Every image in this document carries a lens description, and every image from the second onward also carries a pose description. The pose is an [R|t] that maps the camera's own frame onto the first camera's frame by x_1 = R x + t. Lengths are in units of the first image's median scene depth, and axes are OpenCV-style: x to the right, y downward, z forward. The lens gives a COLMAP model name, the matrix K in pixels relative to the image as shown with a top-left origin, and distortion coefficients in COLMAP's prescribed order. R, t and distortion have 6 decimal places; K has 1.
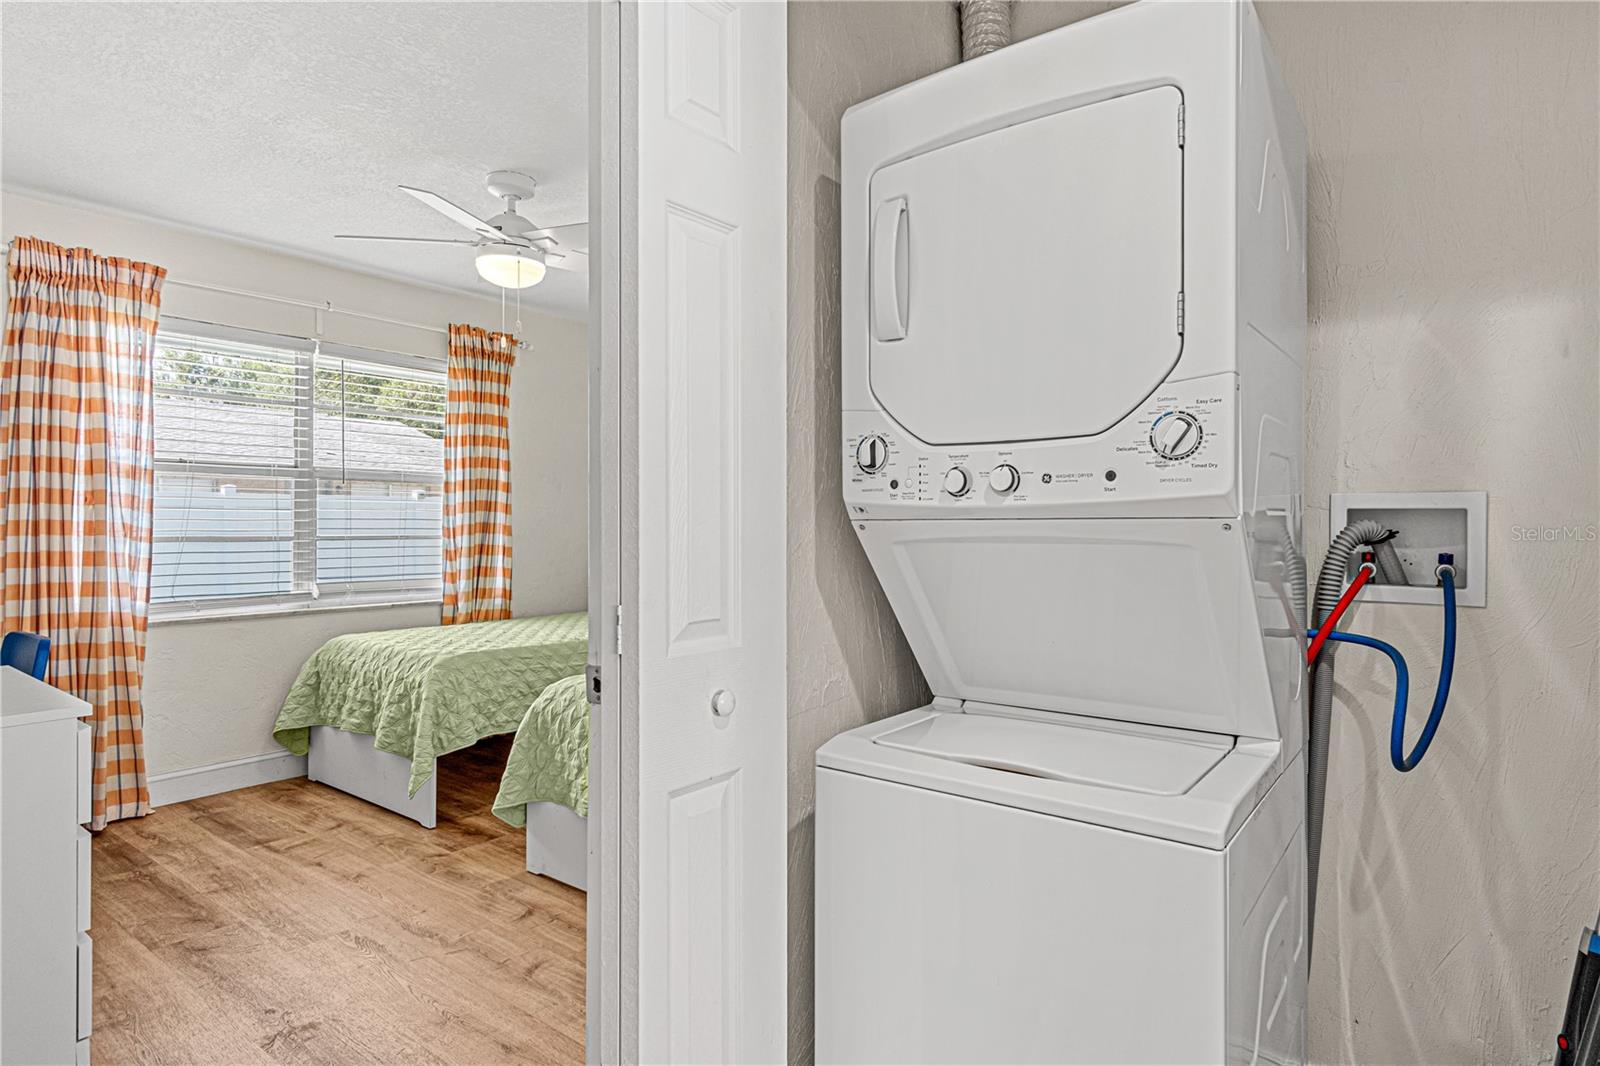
lens RADIAL K [[847.6, 0, 822.7], [0, 847.6, 514.6], [0, 0, 1]] dist [-0.021174, 0.001755]
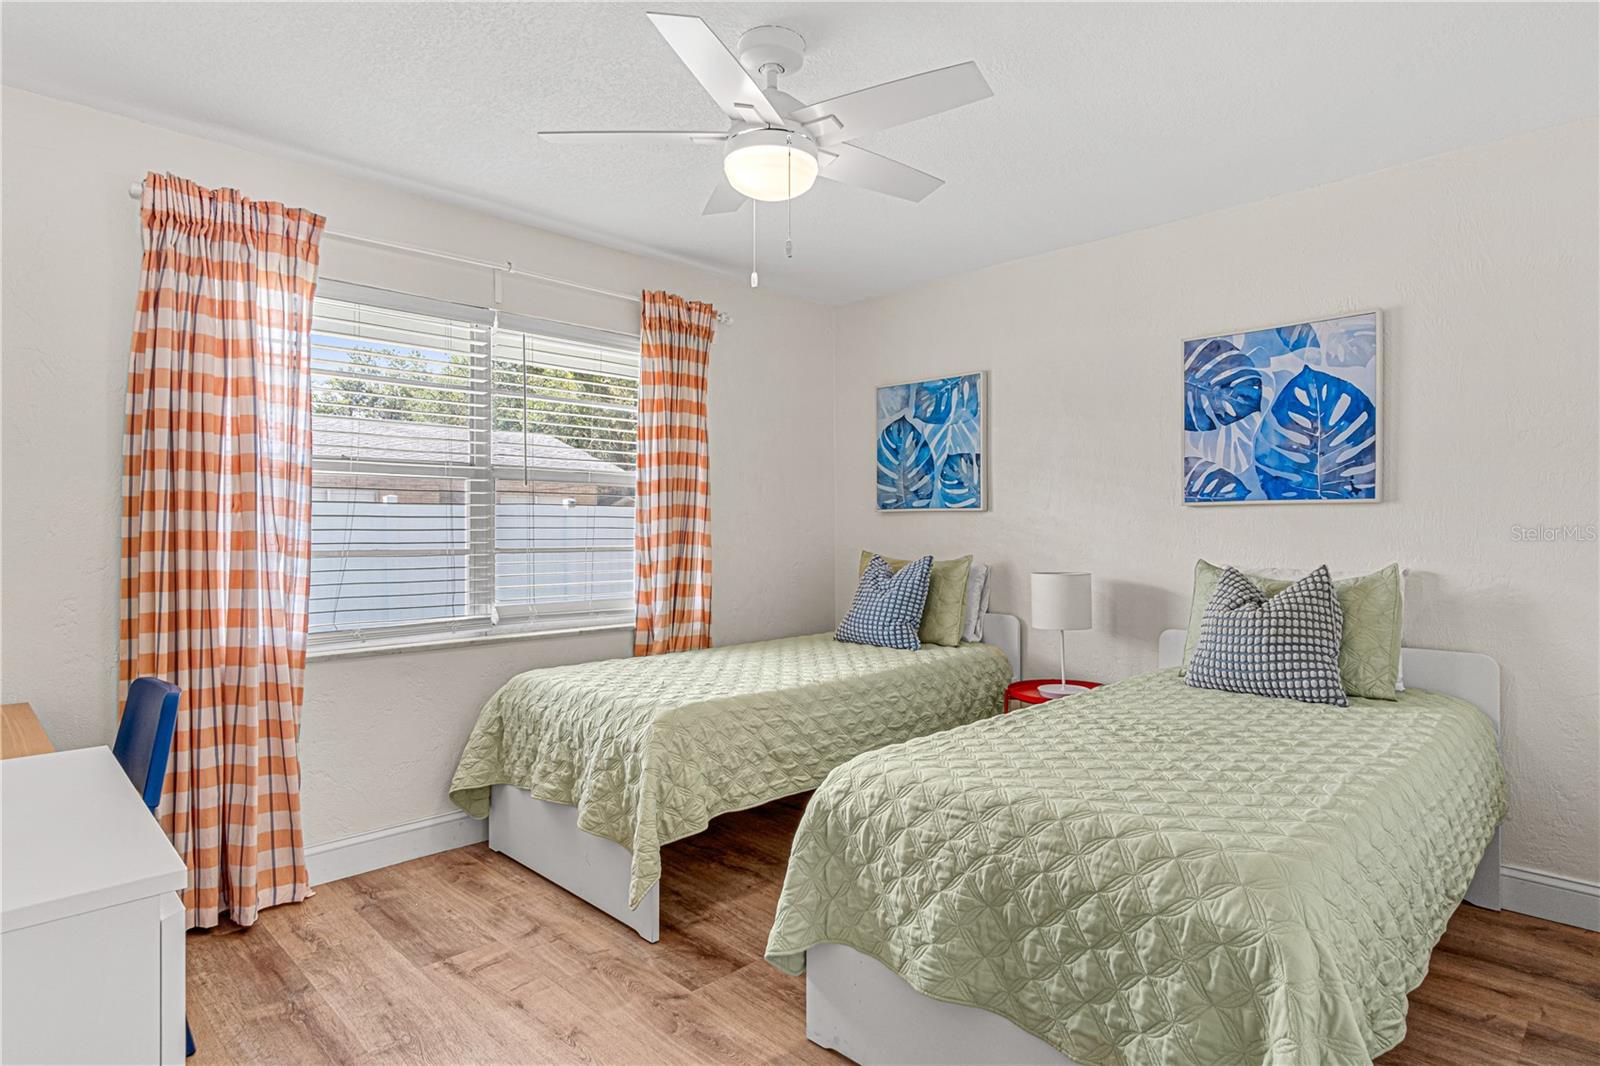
lens RADIAL K [[847.6, 0, 822.7], [0, 847.6, 514.6], [0, 0, 1]] dist [-0.021174, 0.001755]
pose [[0.990084, -0.008571, -0.140215, -0.206156], [0.007472, 0.999937, -0.008367, 0.001807], [0.140278, 0.007237, 0.990086, 0.276309]]
